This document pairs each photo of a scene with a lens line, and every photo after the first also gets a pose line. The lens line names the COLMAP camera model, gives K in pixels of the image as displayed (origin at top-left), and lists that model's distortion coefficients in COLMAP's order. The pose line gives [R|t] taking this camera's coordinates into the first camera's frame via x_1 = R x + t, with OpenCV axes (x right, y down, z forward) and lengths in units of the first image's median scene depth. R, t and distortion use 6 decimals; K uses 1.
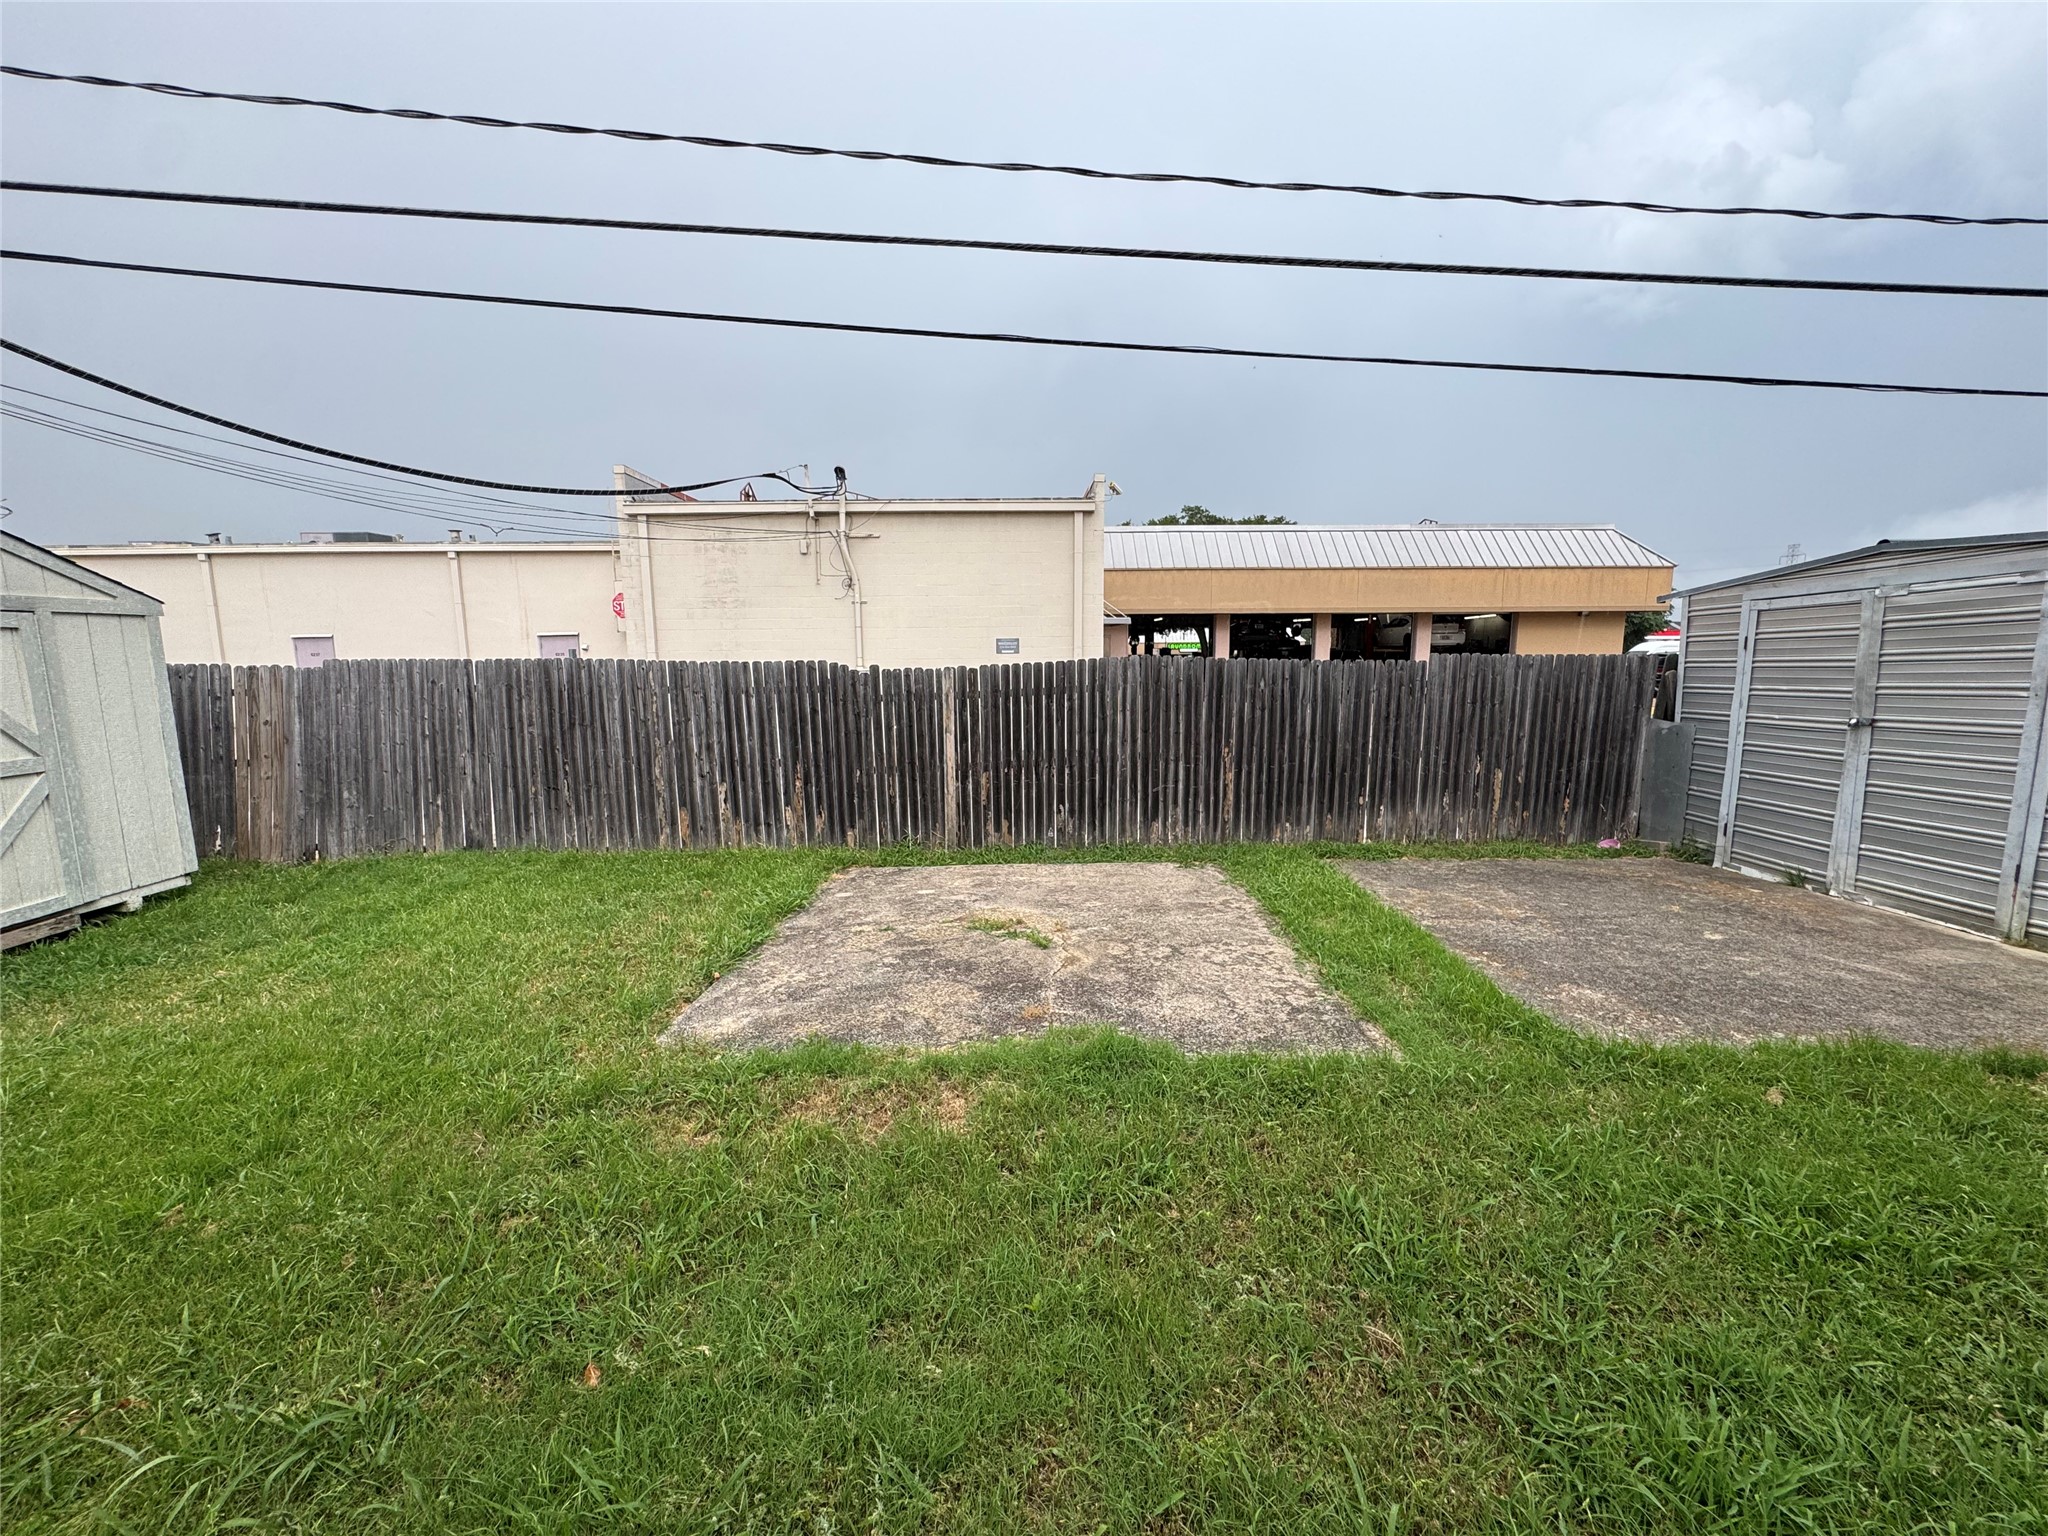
lens RADIAL K [[818.8, 0, 1021.5], [0, 818.8, 768.4], [0, 0, 1]] dist [-0.004113, 0.000117]
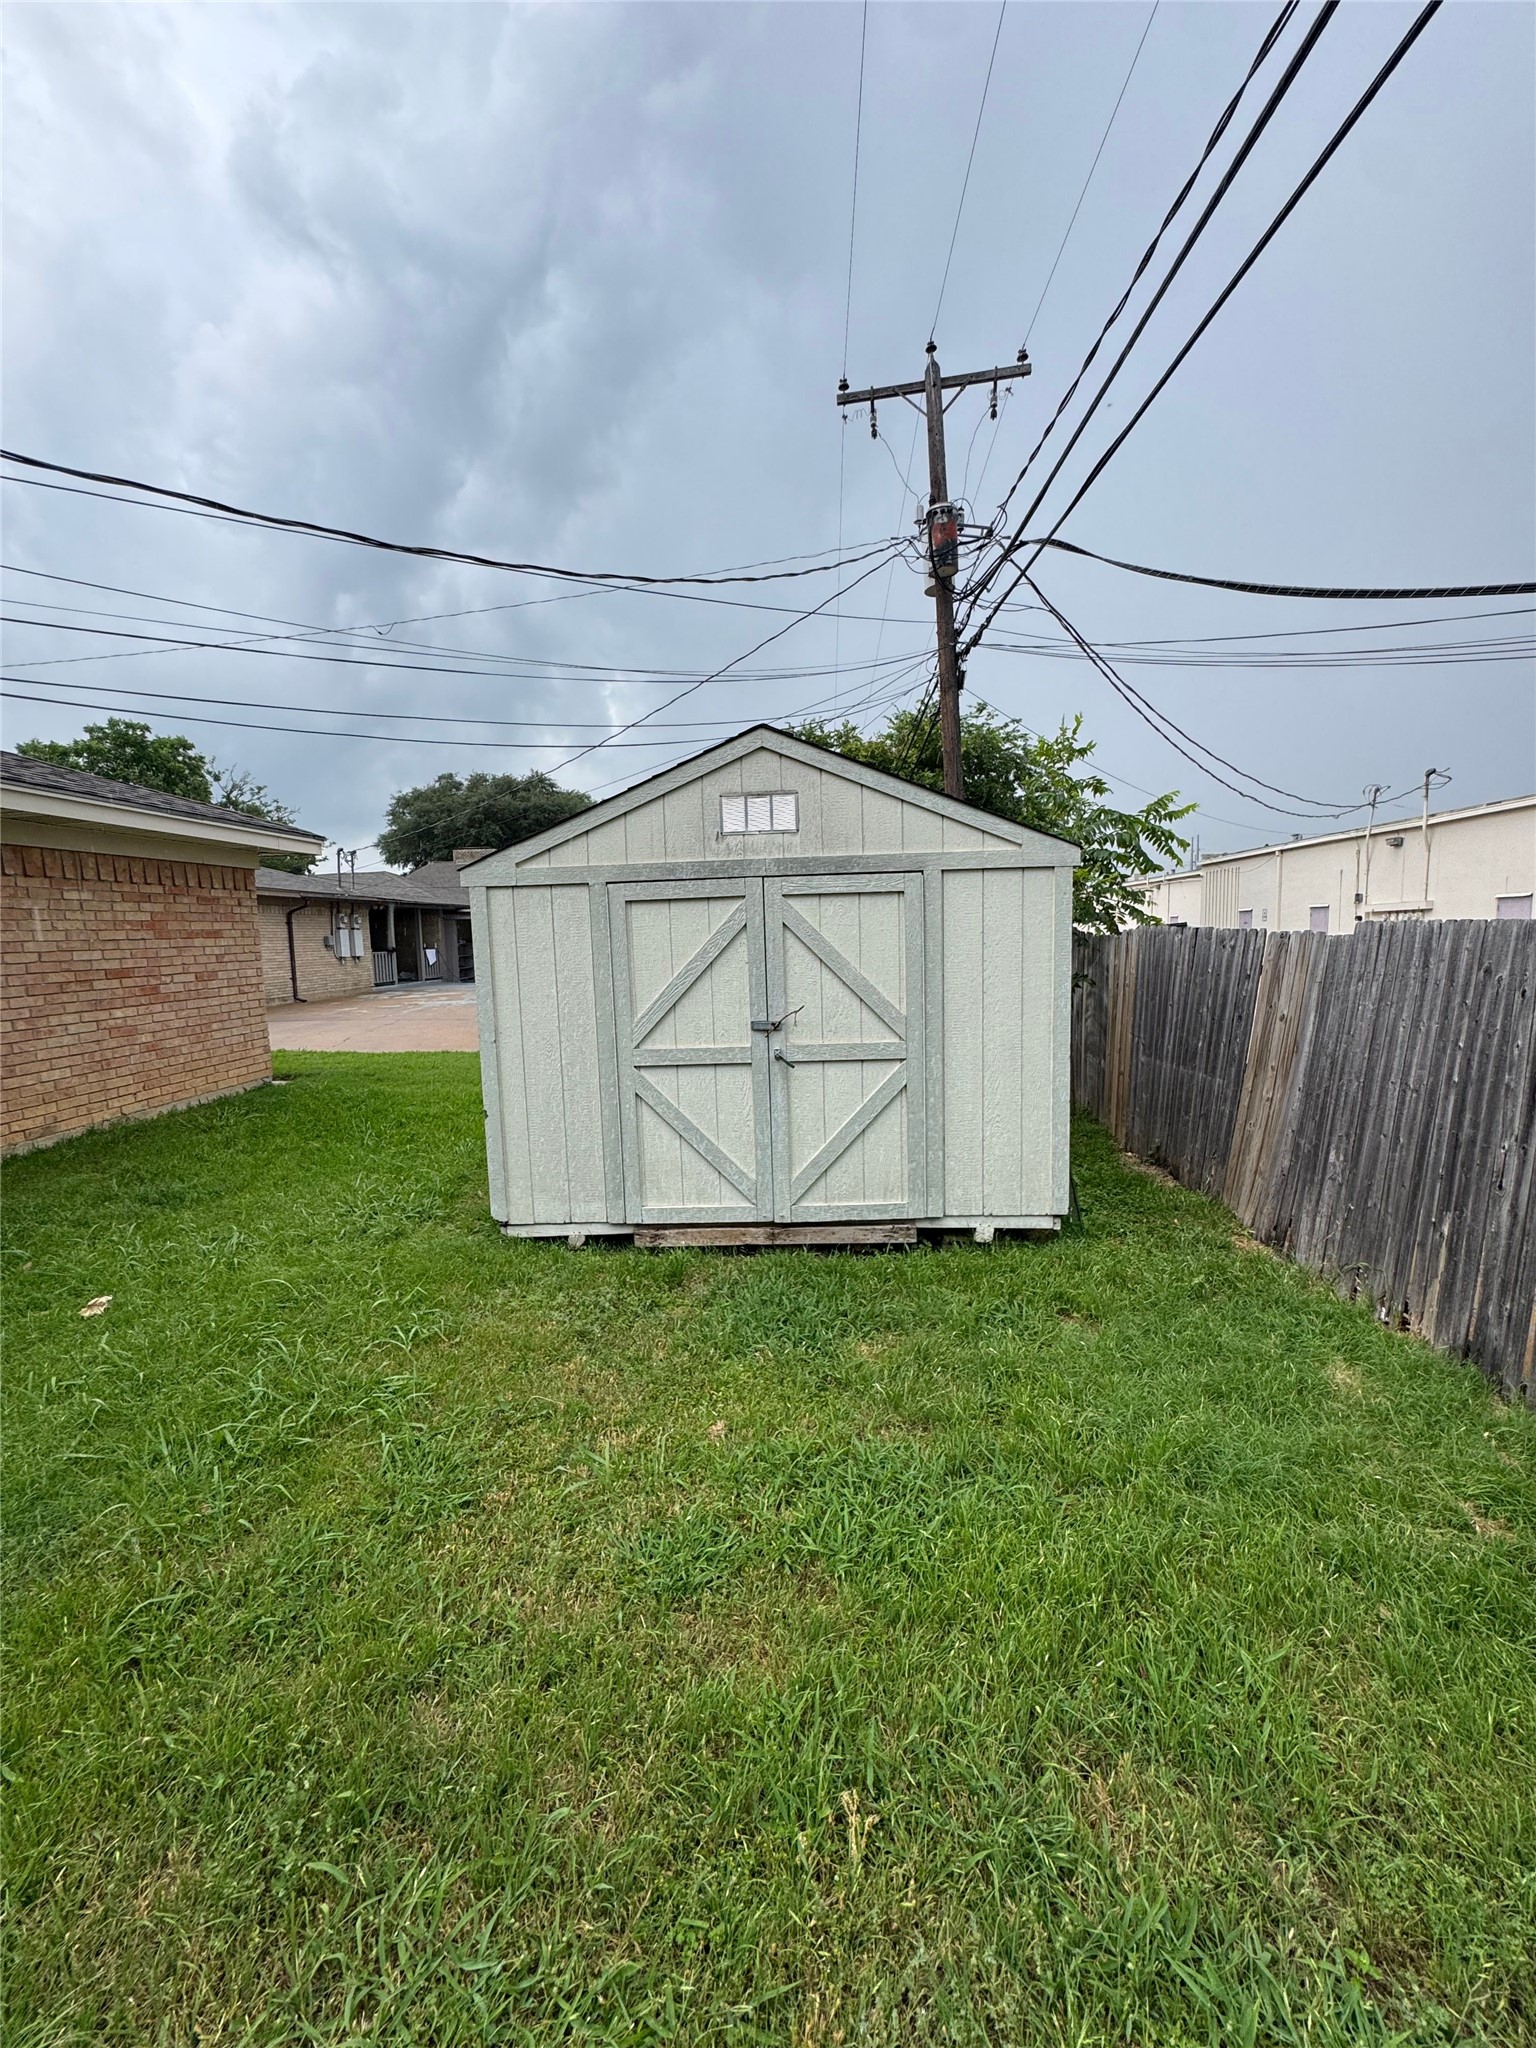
lens RADIAL K [[818.8, 0, 768.0], [0, 818.8, 1024.0], [0, 0, 1]] dist [-0.004113, 0.000117]
pose [[-0.076485, 0.116866, -0.990198, -0.397369], [-0.116592, 0.985246, 0.125287, -0.143297], [0.990230, 0.125032, -0.061731, 1.054545]]
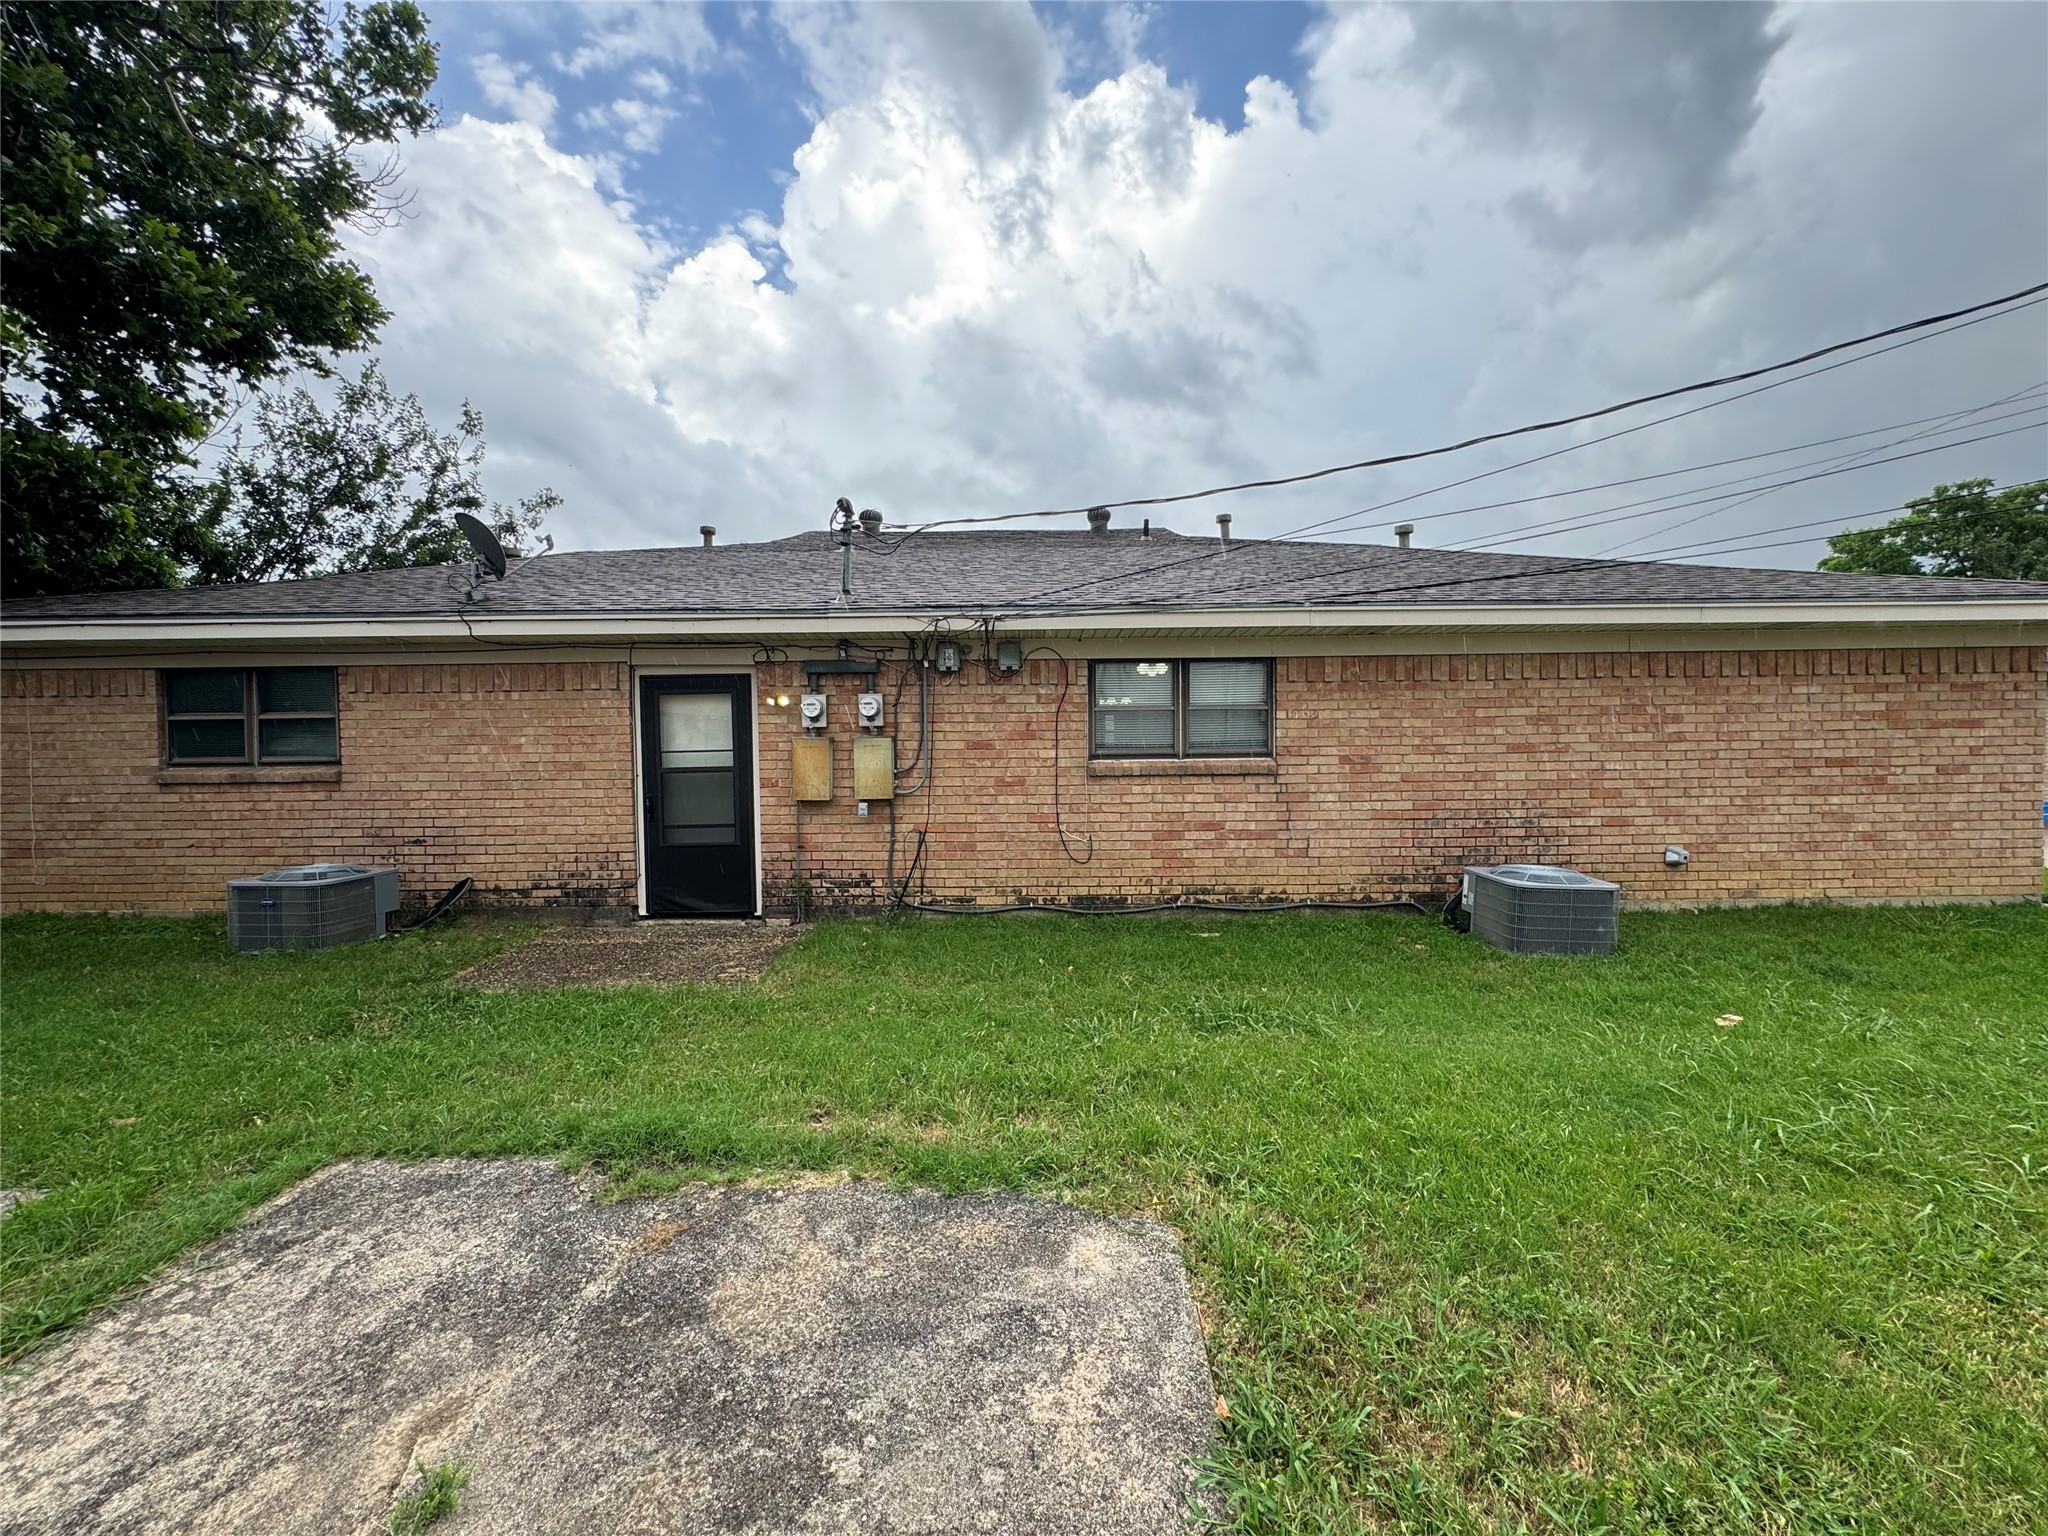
lens RADIAL K [[818.8, 0, 1021.5], [0, 818.8, 768.4], [0, 0, 1]] dist [-0.004113, 0.000117]
pose [[-0.999678, 0.014886, 0.020556, -0.263192], [0.017985, 0.986967, 0.159917, -0.174357], [-0.017907, 0.160235, -0.986916, 1.347311]]
